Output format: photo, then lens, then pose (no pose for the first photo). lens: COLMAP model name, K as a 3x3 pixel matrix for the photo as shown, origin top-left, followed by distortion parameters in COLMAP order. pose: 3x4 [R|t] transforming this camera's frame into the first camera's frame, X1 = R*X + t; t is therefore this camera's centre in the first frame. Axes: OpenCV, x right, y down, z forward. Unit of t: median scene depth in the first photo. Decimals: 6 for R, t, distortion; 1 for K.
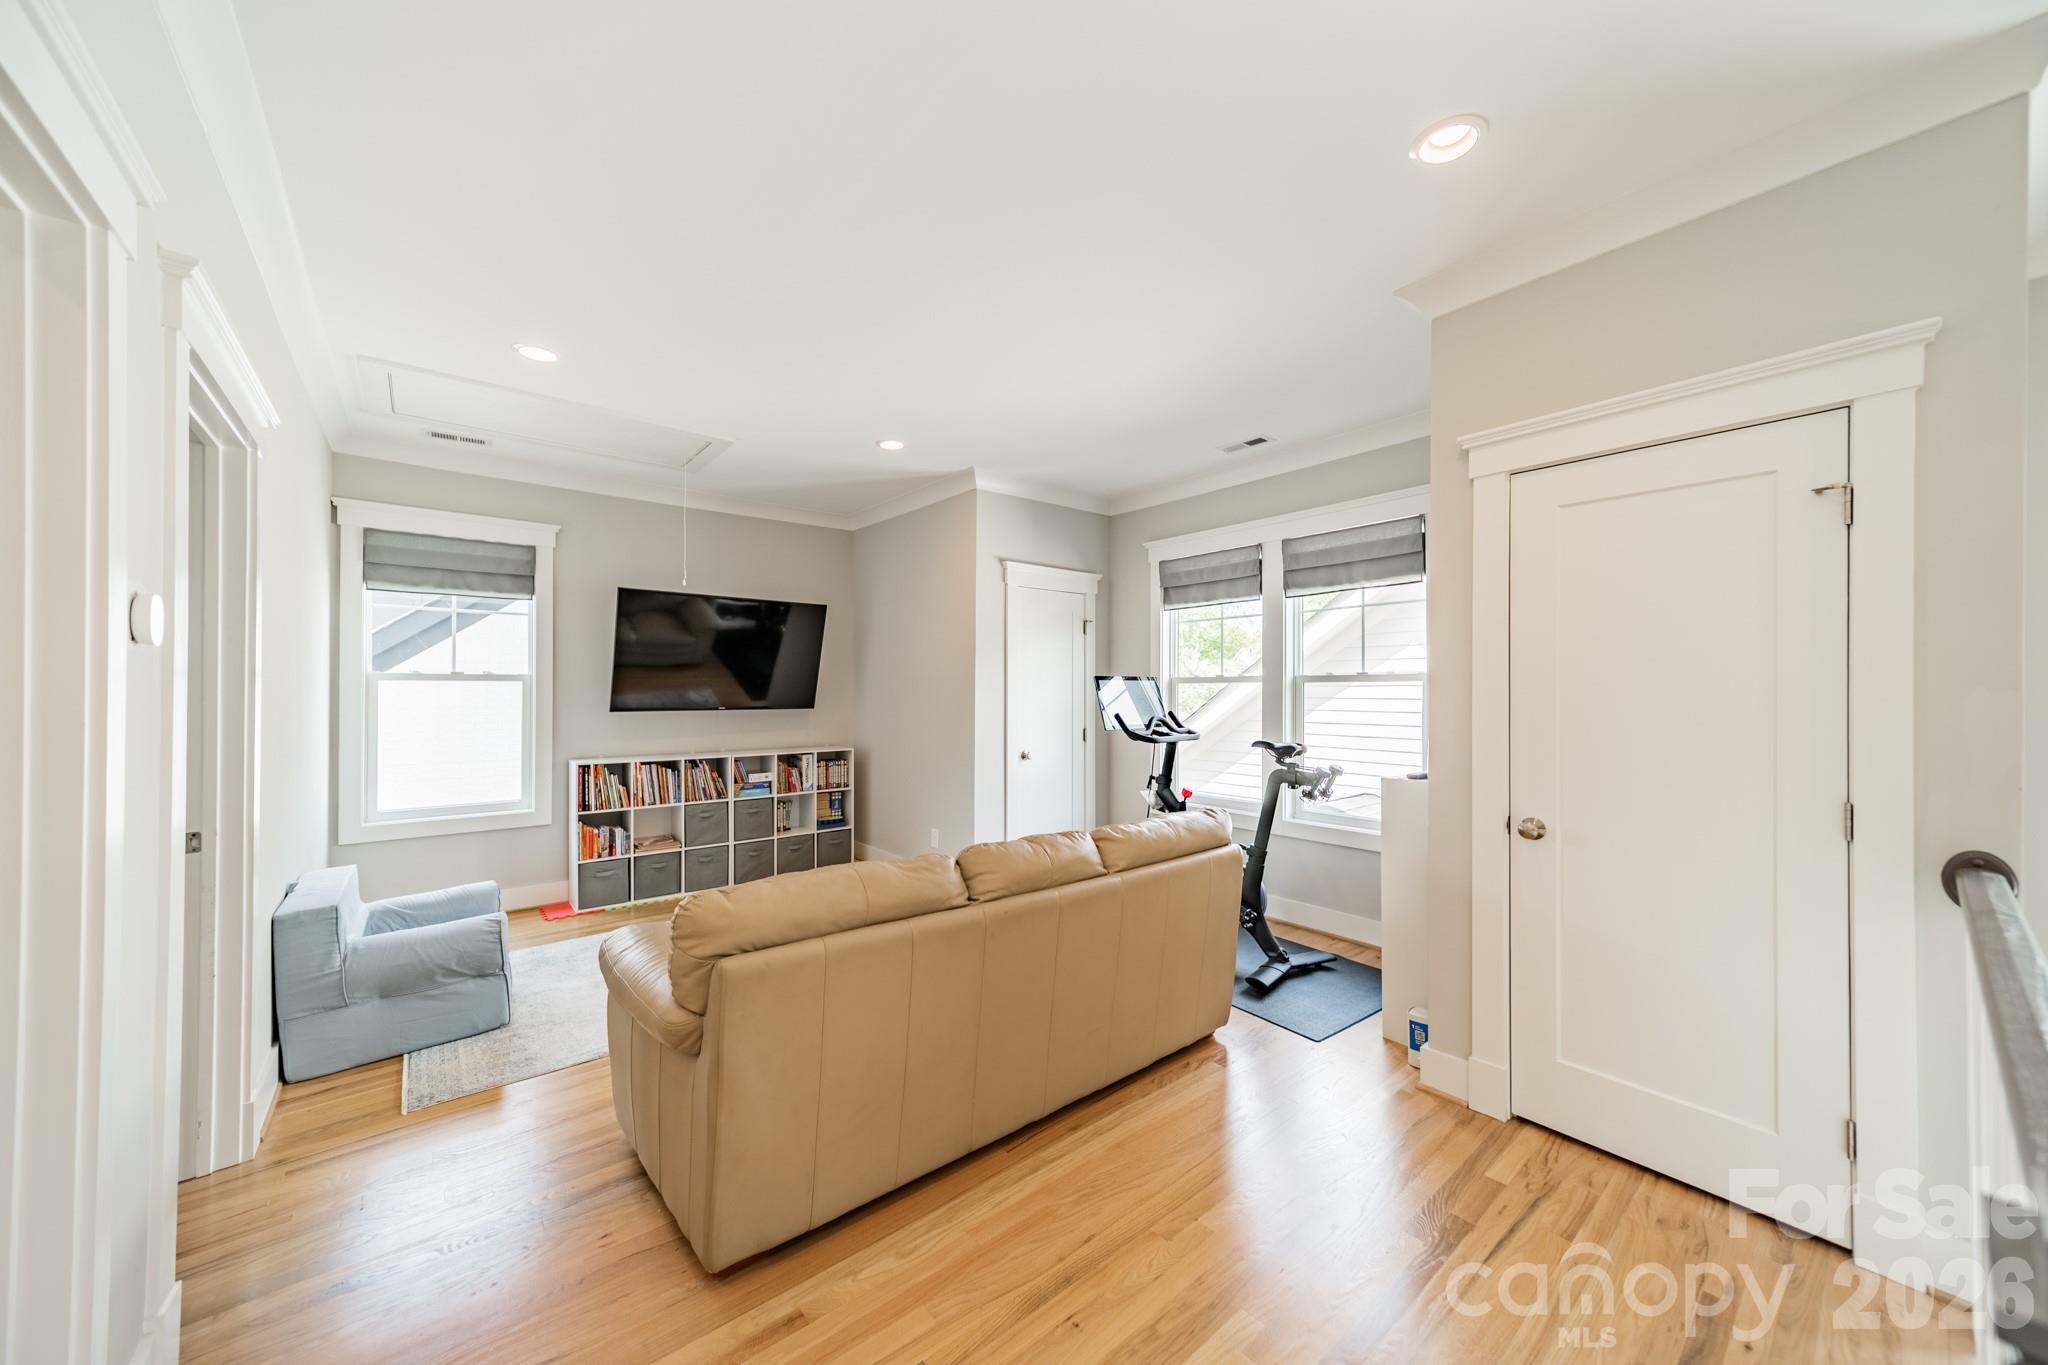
lens RADIAL K [[721.8, 0, 1023.9], [0, 721.8, 688.1], [0, 0, 1]] dist [0.008807, -0.000341]
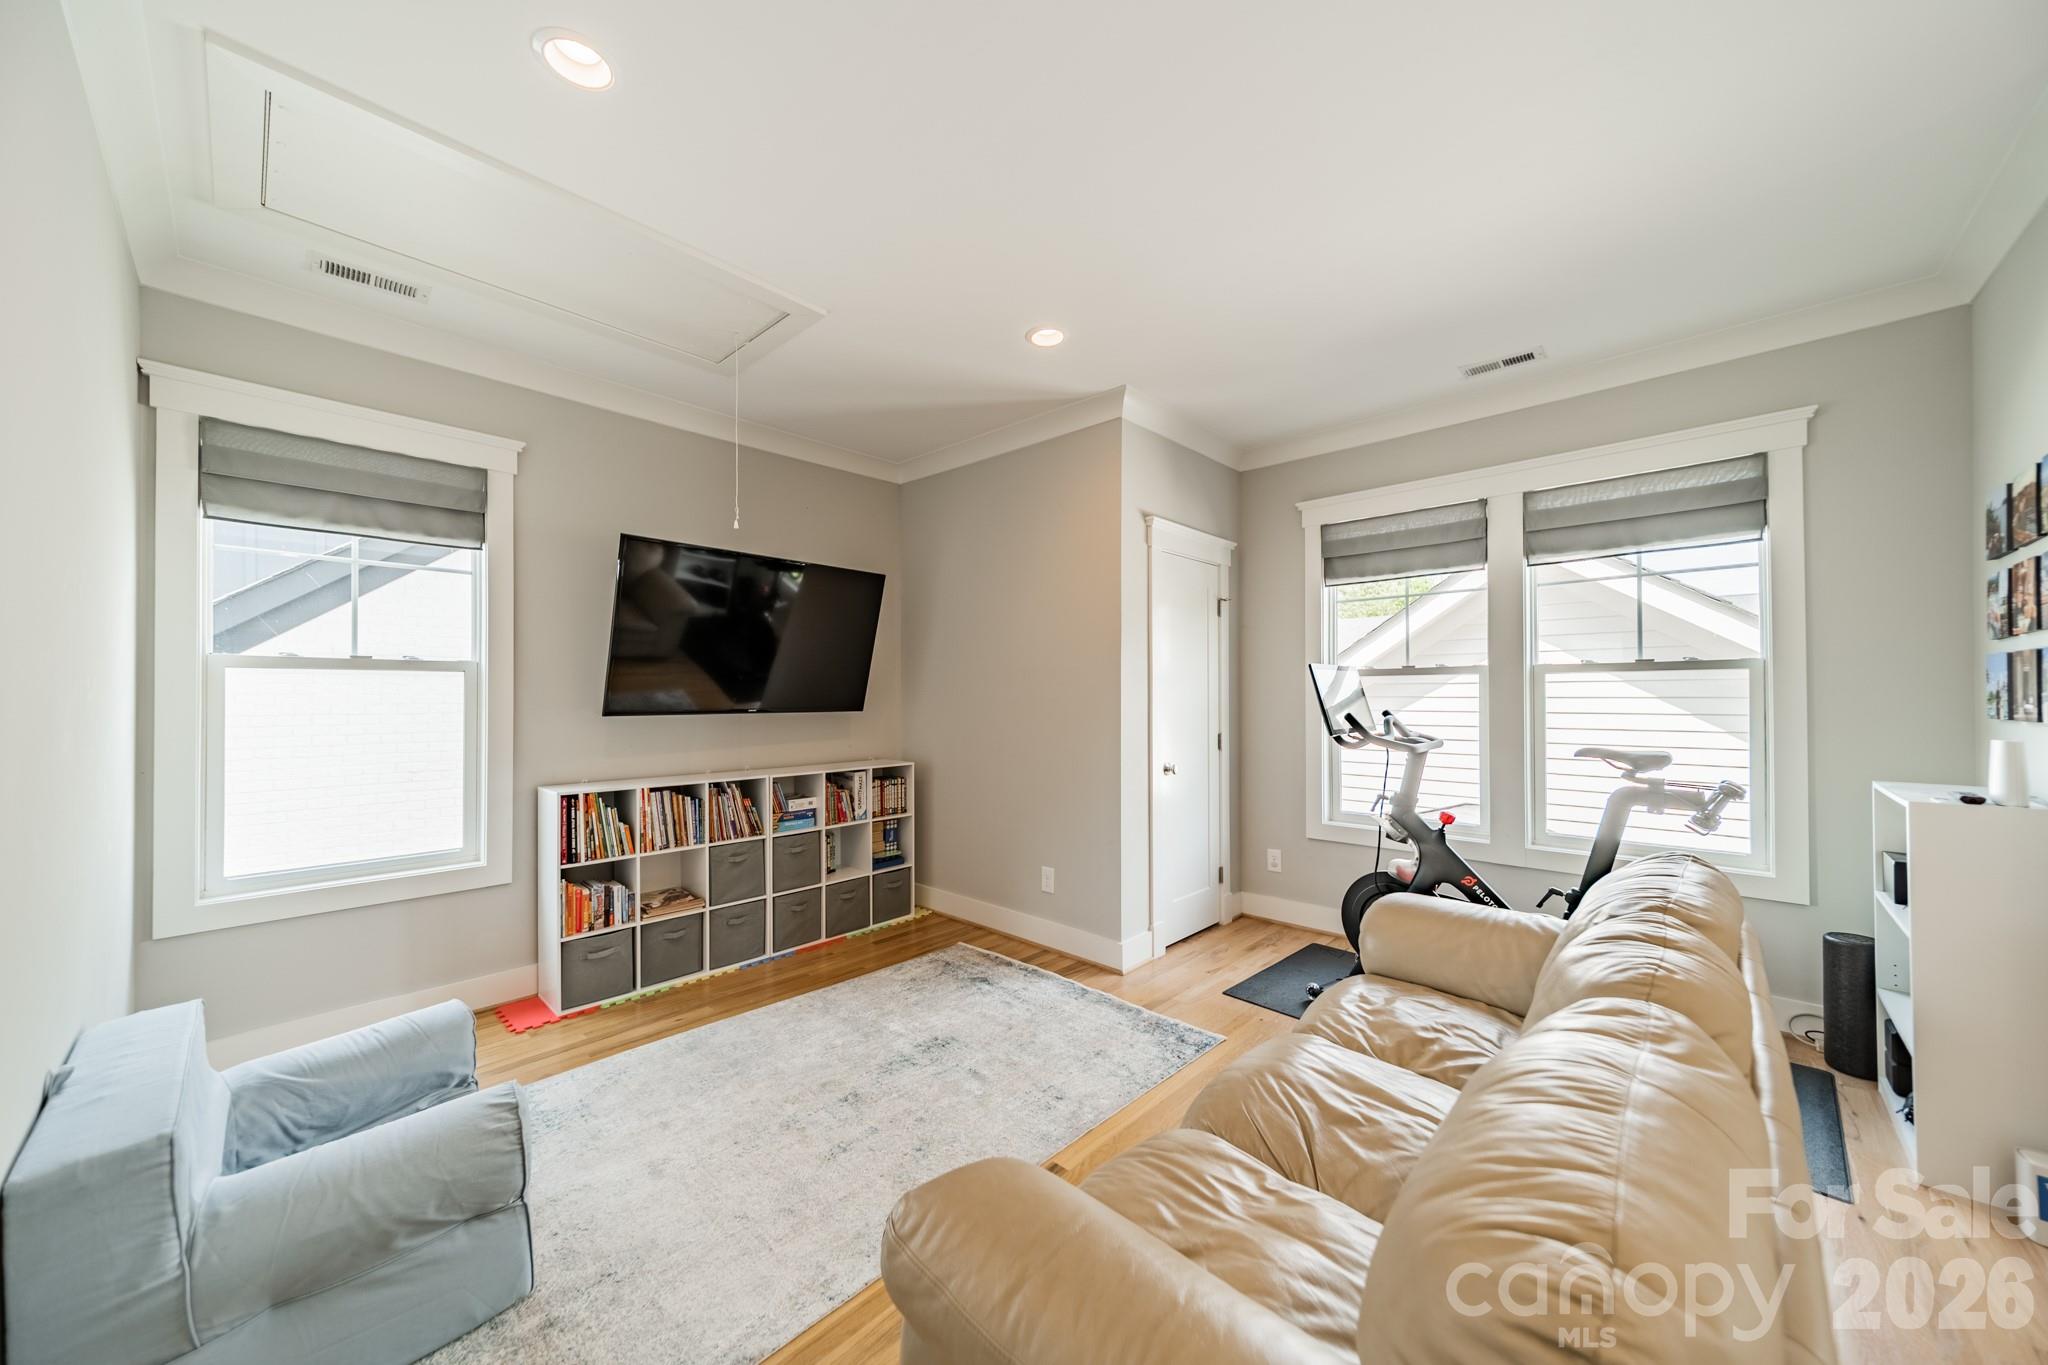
lens RADIAL K [[721.8, 0, 1025.1], [0, 721.8, 692.4], [0, 0, 1]] dist [0.008807, -0.000341]
pose [[0.991389, -0.002545, 0.130924, -0.273490], [0.002745, 0.999995, -0.001347, 0.012586], [-0.130920, 0.001695, 0.991391, 0.274106]]
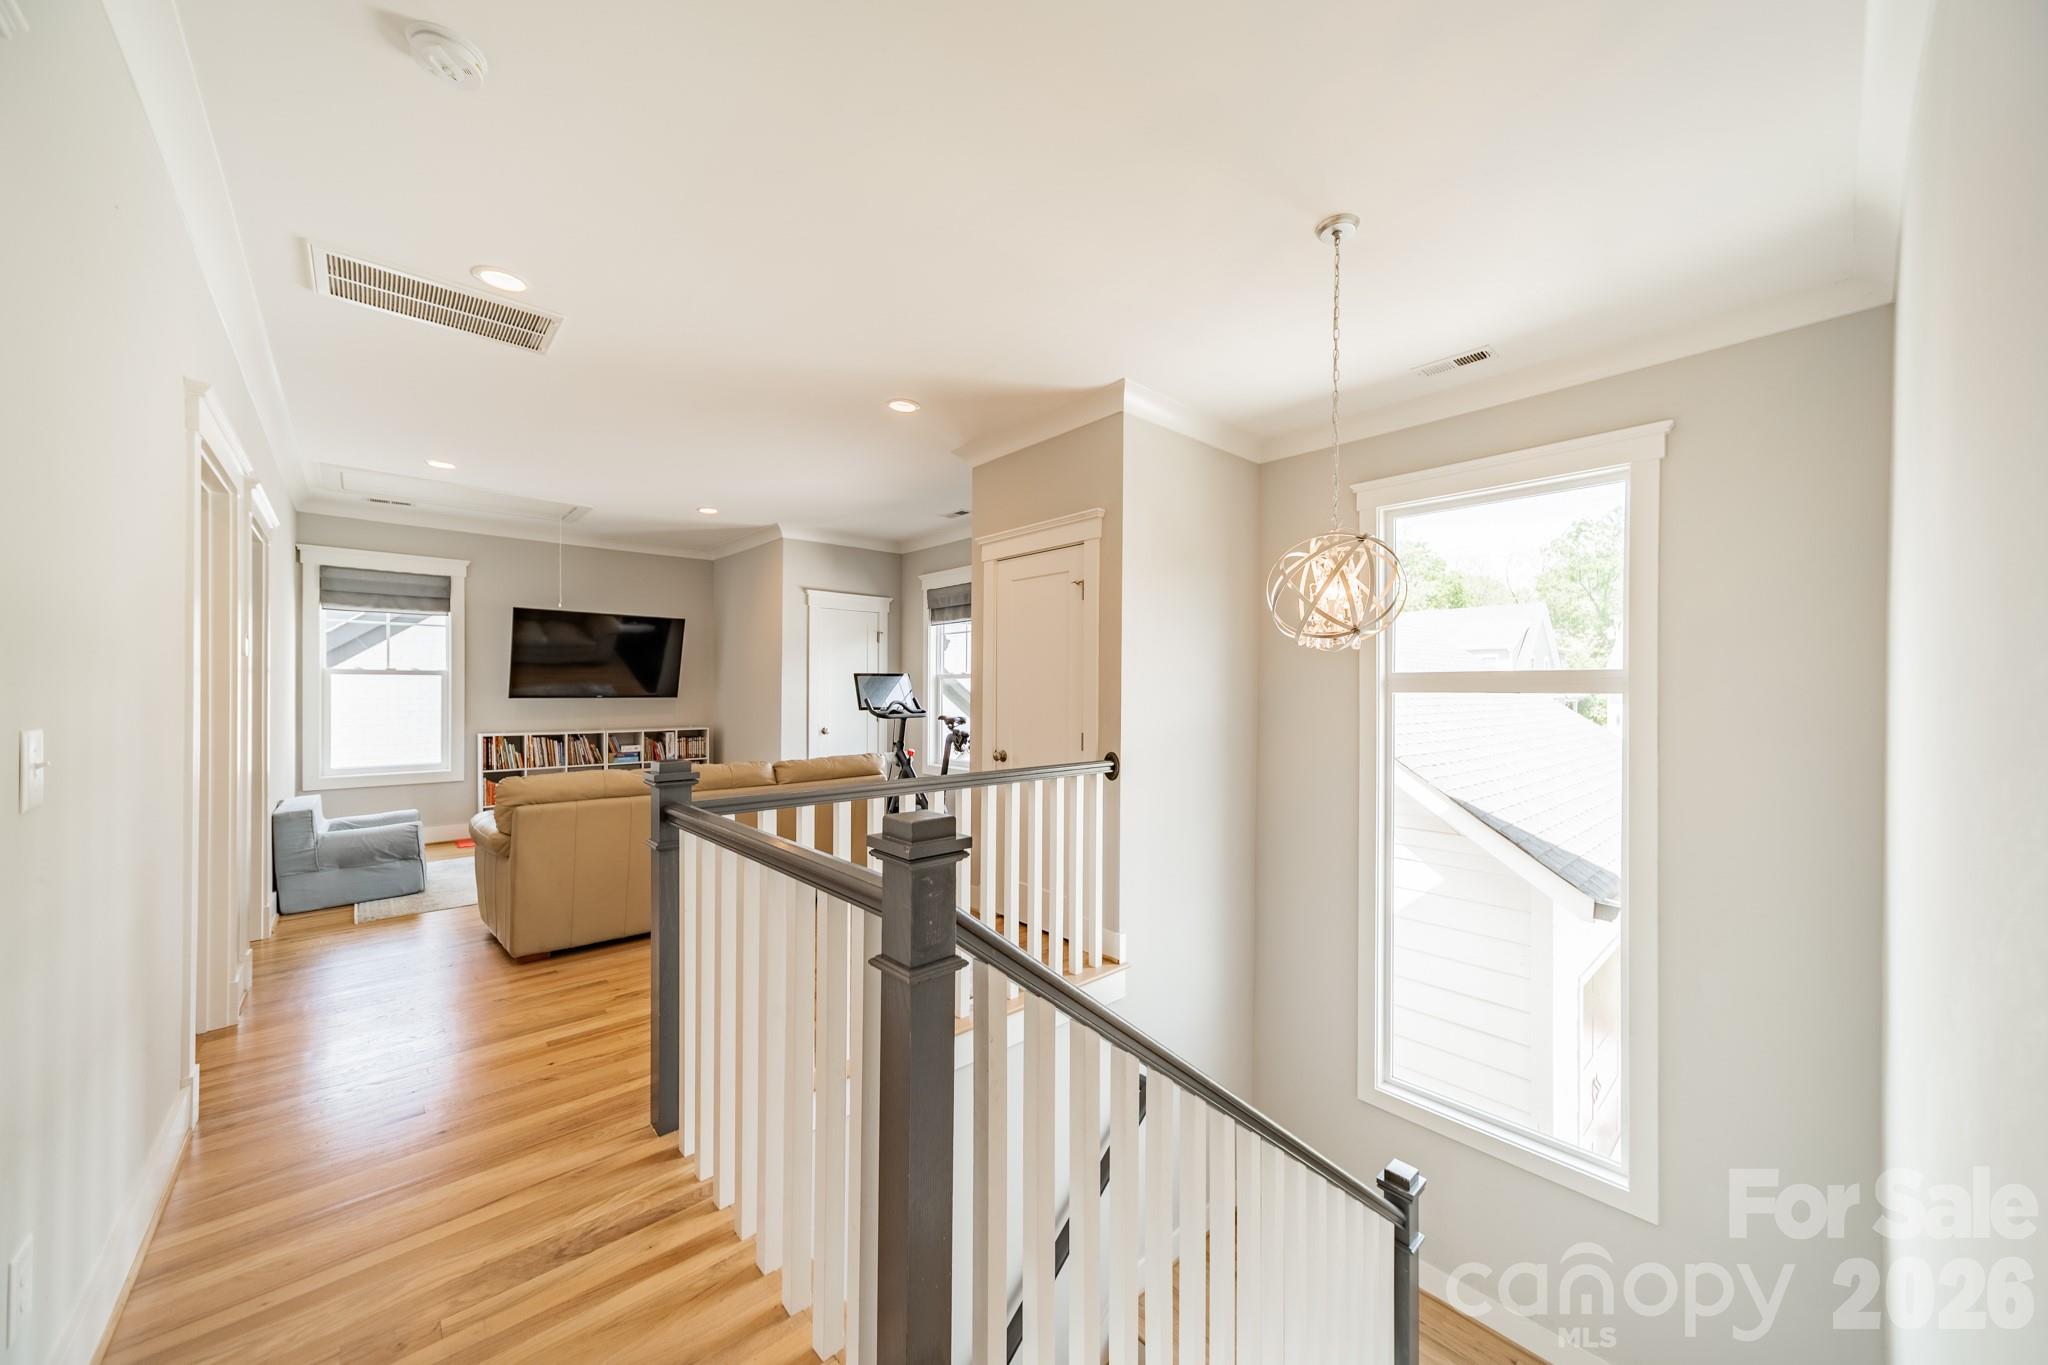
lens RADIAL K [[721.8, 0, 1028.9], [0, 721.8, 692.9], [0, 0, 1]] dist [0.008807, -0.000341]
pose [[0.998688, 0.002256, 0.051161, 0.346698], [-0.002683, 0.999962, 0.008289, 0.009397], [-0.051140, -0.008415, 0.998656, -0.425432]]
